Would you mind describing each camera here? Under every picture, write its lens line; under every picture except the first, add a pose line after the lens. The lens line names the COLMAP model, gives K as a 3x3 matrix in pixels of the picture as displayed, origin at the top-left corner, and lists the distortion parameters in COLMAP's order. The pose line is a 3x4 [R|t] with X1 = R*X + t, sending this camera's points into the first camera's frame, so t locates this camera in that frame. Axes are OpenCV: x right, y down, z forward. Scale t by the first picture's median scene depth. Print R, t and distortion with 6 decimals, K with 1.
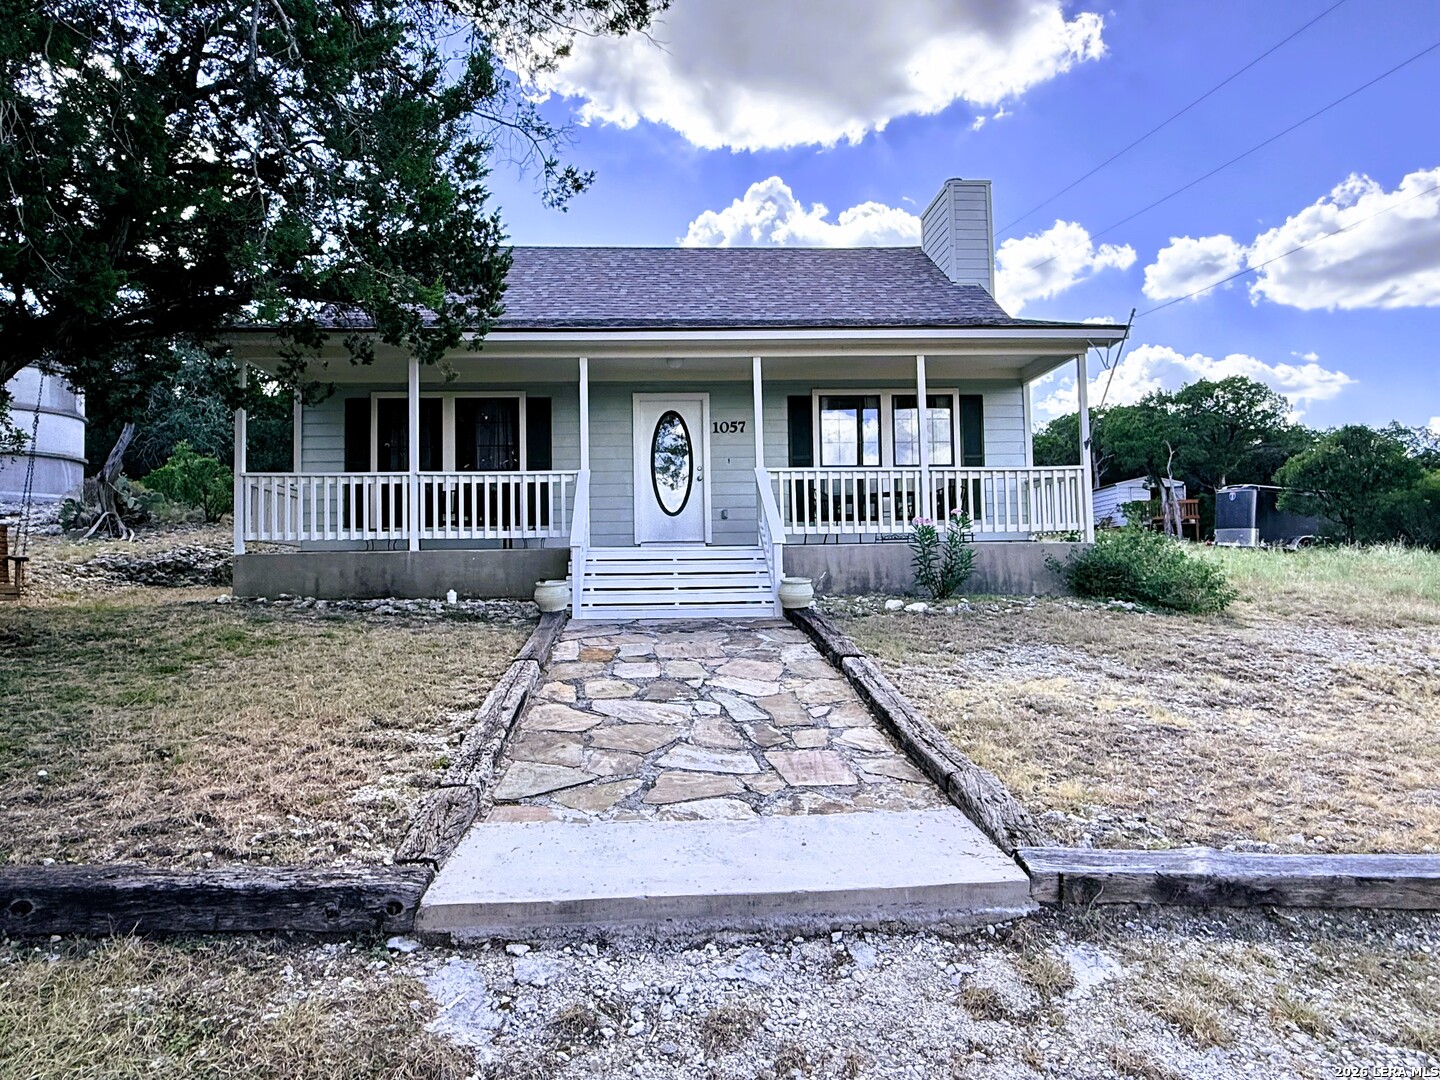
lens RADIAL K [[883.3, 0, 719.4], [0, 883.3, 540.8], [0, 0, 1]] dist [0.004055, 0.001461]
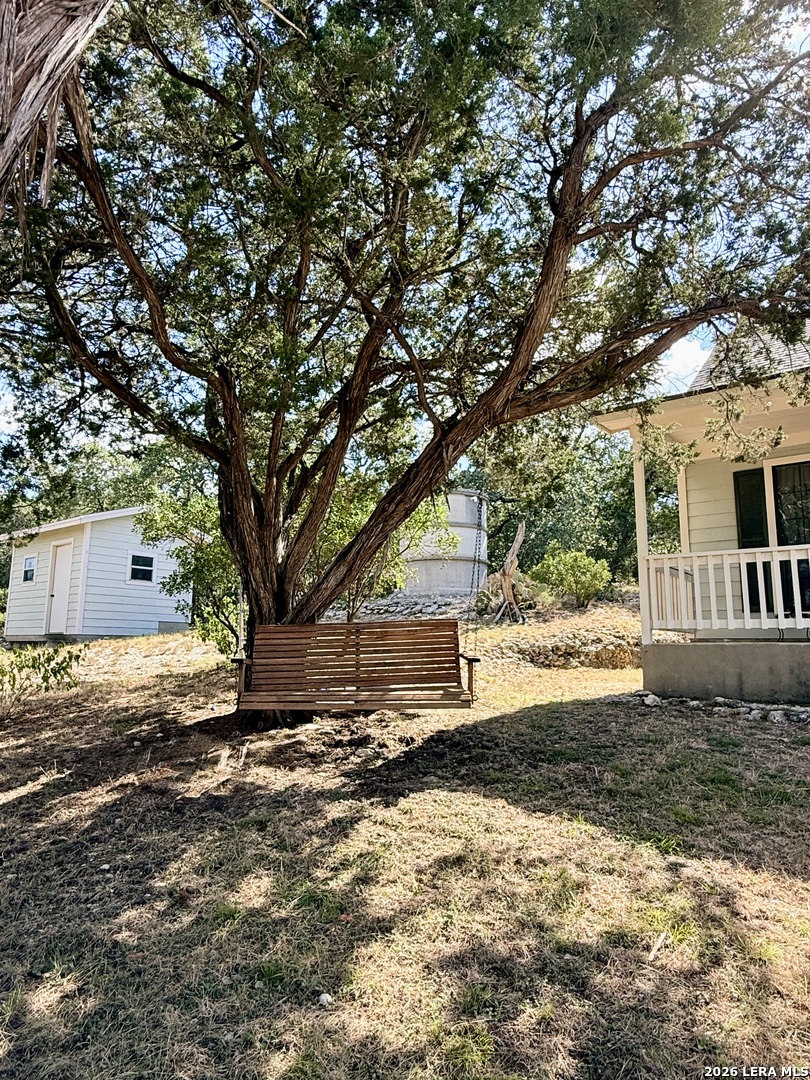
lens RADIAL K [[690.0, 0, 405.3], [0, 690.0, 538.1], [0, 0, 1]] dist [-0.000110, -0.000059]
pose [[0.750047, -0.083023, -0.656153, -0.197336], [0.006720, 0.992995, -0.117963, -0.008940], [0.661350, 0.084068, 0.745351, 0.227697]]
